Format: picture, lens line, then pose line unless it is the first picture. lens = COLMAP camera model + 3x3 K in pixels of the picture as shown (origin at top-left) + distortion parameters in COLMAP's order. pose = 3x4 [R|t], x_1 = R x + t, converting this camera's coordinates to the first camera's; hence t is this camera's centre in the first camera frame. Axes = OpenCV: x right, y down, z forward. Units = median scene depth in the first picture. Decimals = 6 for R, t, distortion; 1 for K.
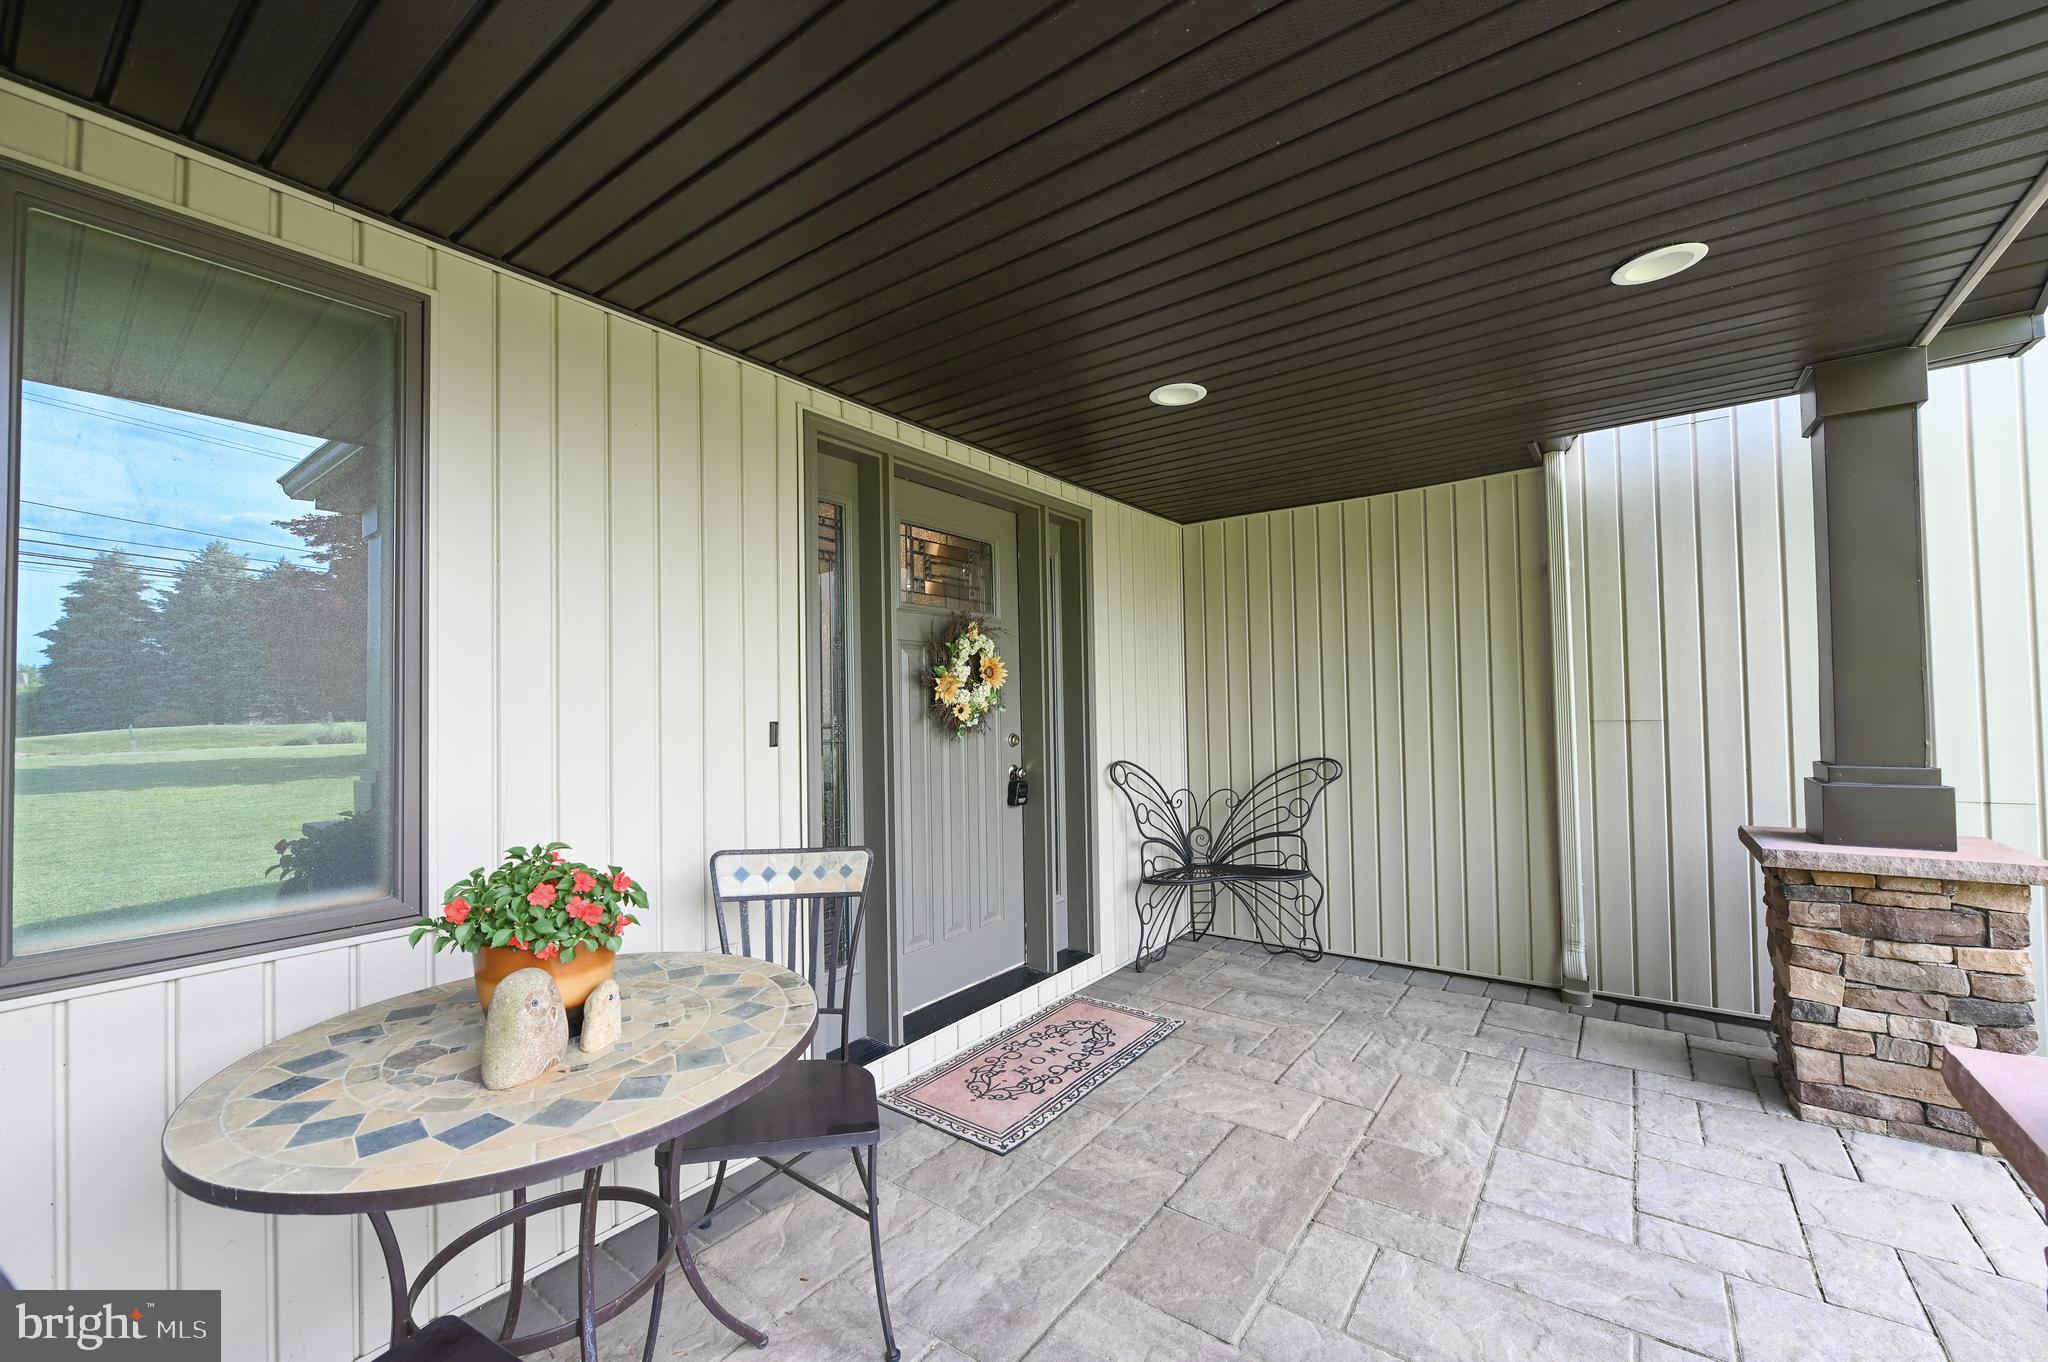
lens RADIAL K [[820.0, 0, 1033.1], [0, 820.0, 686.0], [0, 0, 1]] dist [-0.006645, -0.000624]
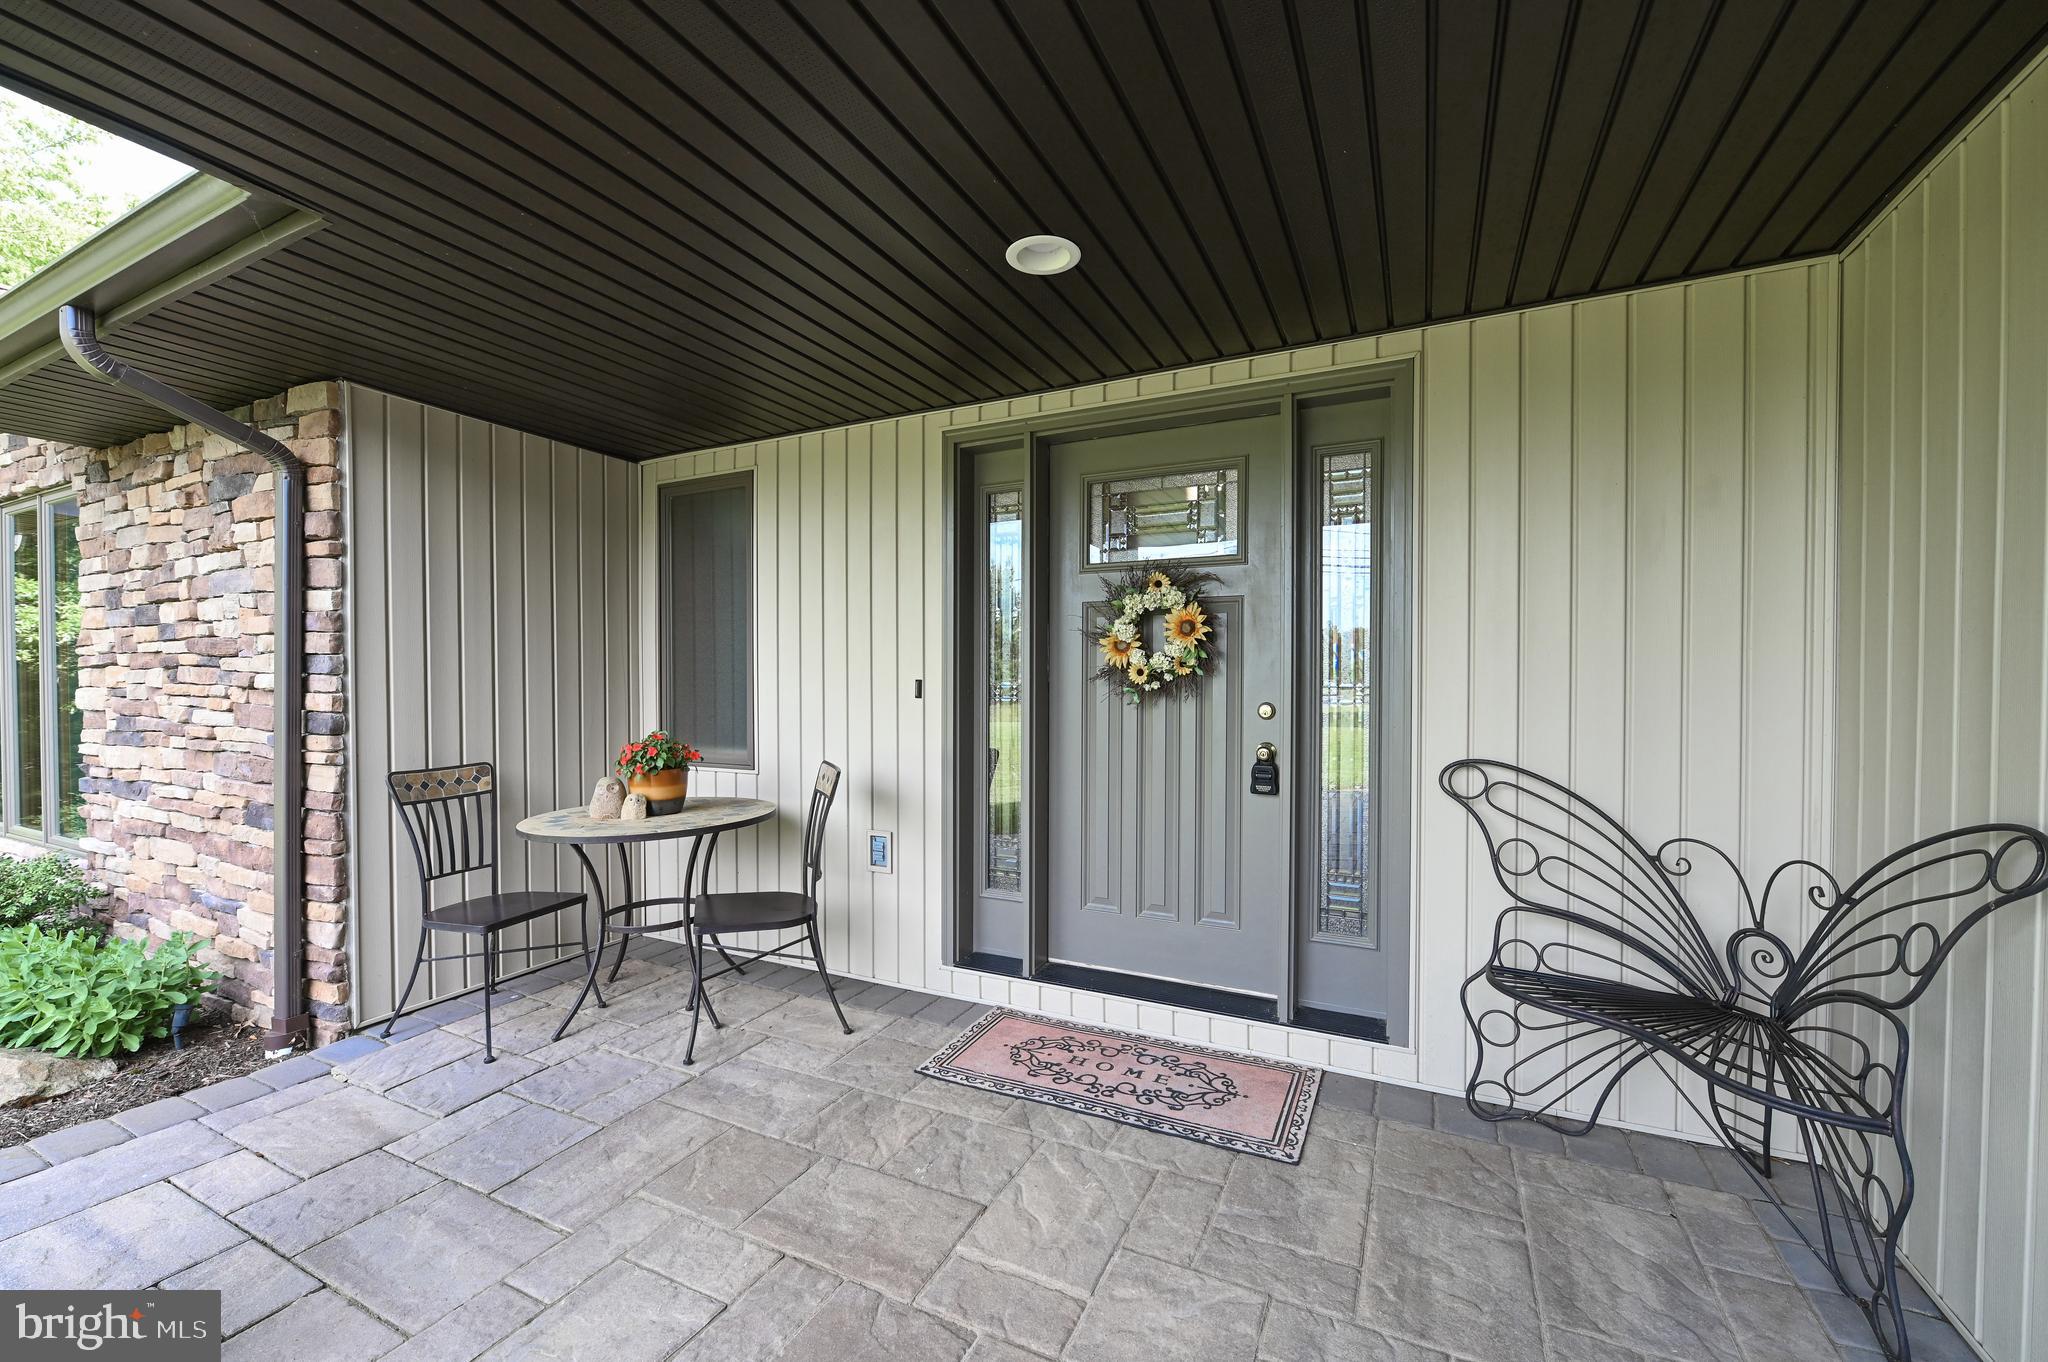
lens RADIAL K [[820.0, 0, 1032.1], [0, 820.0, 693.7], [0, 0, 1]] dist [-0.006645, -0.000624]
pose [[0.177223, 0.035477, -0.983531, 0.827437], [0.024085, 0.998894, 0.040371, 0.013626], [0.983876, -0.030843, 0.176173, 0.753923]]
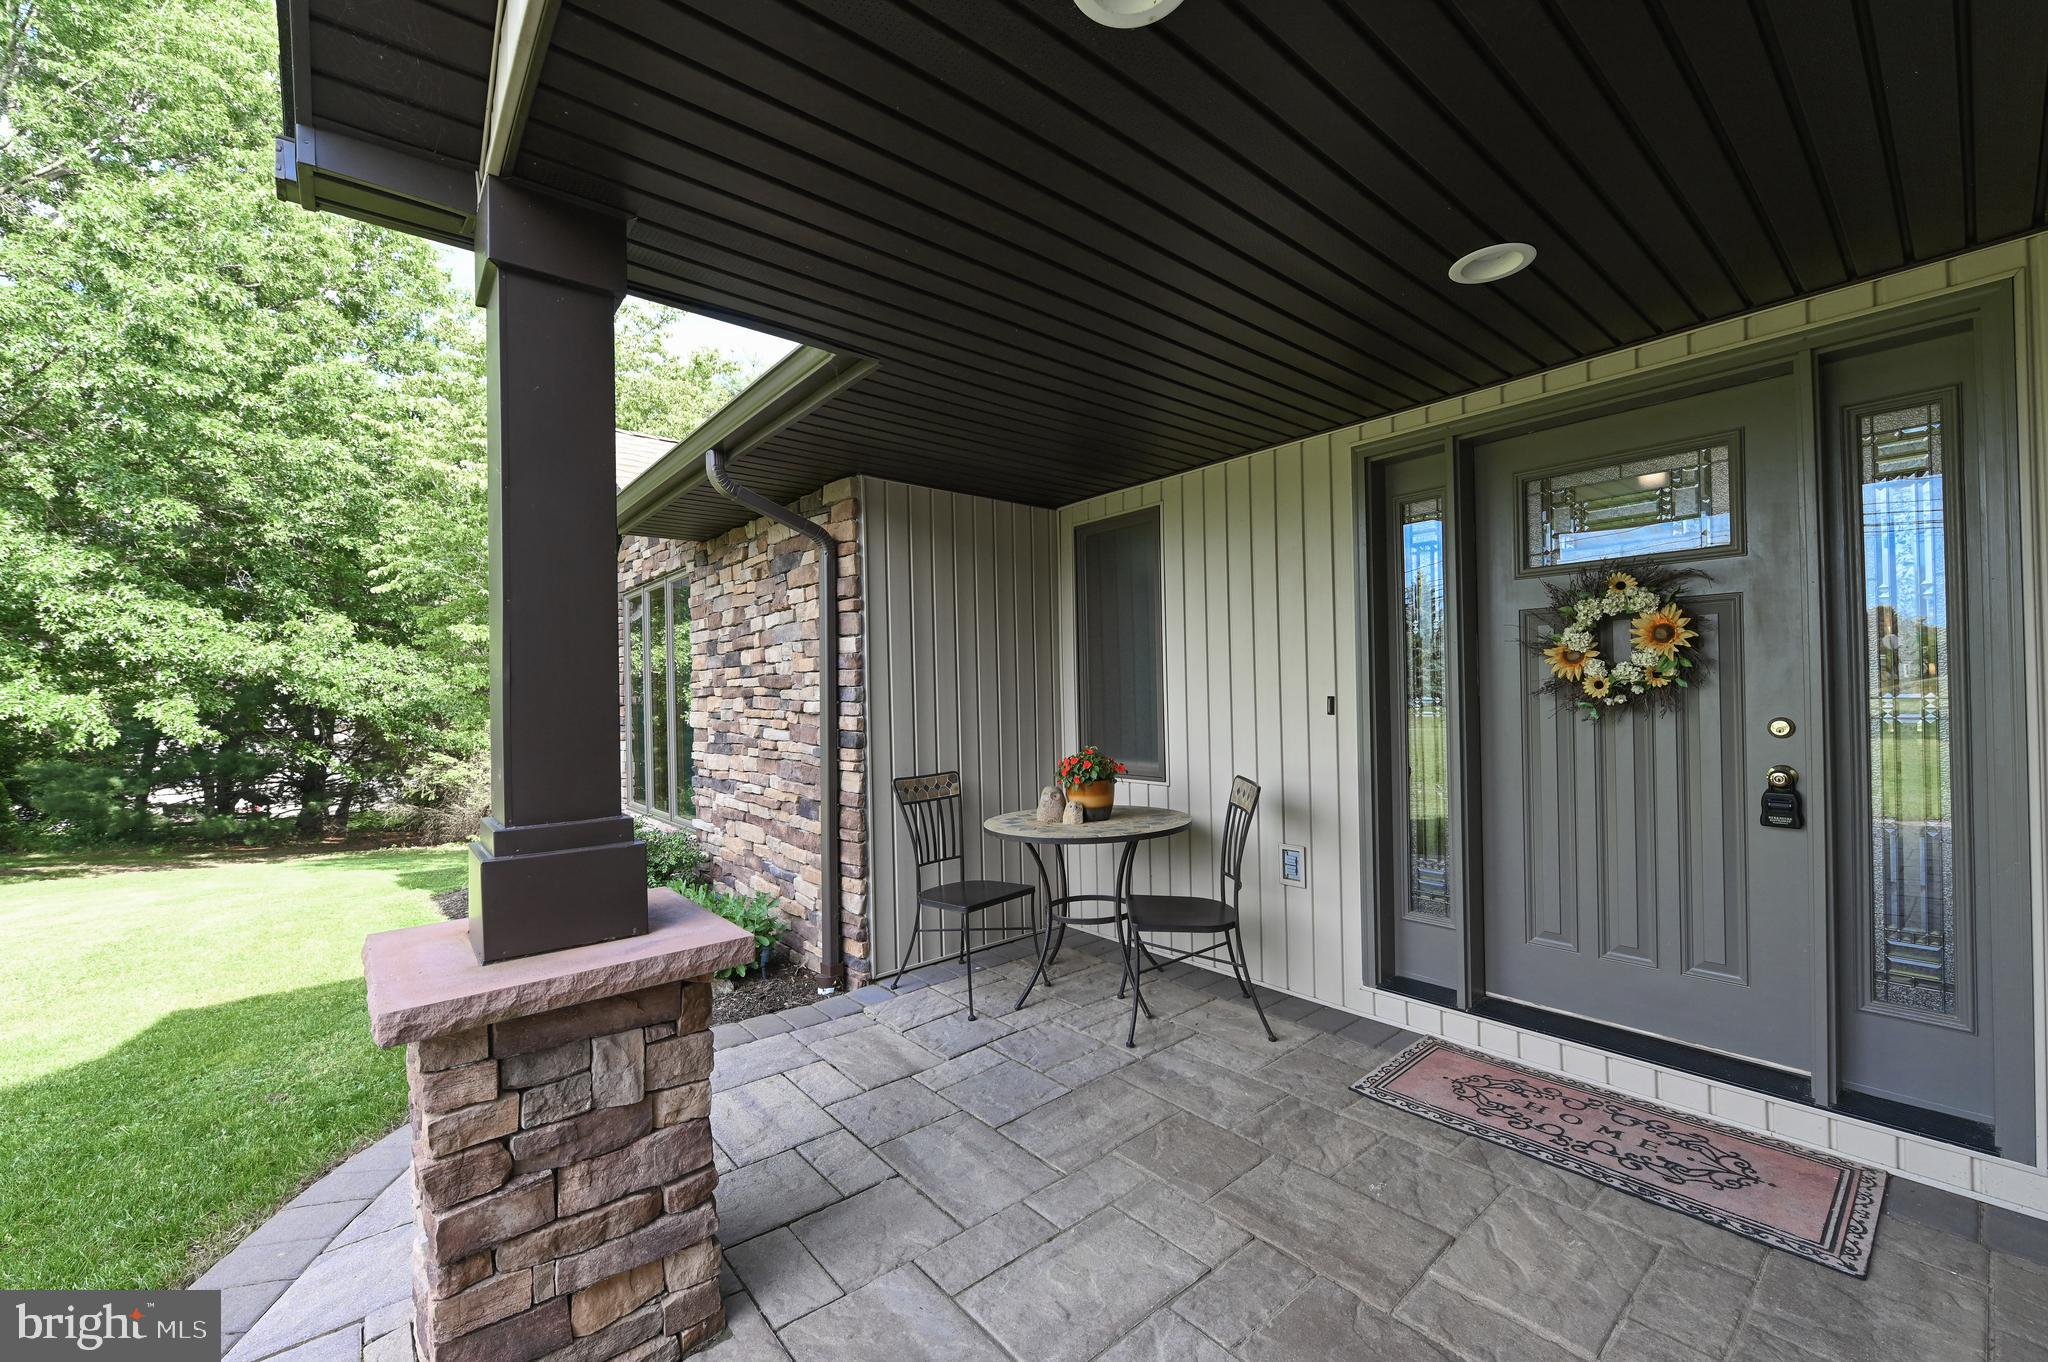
lens RADIAL K [[820.0, 0, 1031.8], [0, 820.0, 689.5], [0, 0, 1]] dist [-0.006645, -0.000624]
pose [[-0.239127, 0.021605, -0.970748, 0.883141], [0.054147, 0.998493, 0.008885, -0.004813], [0.969477, -0.050439, -0.239937, 0.675571]]
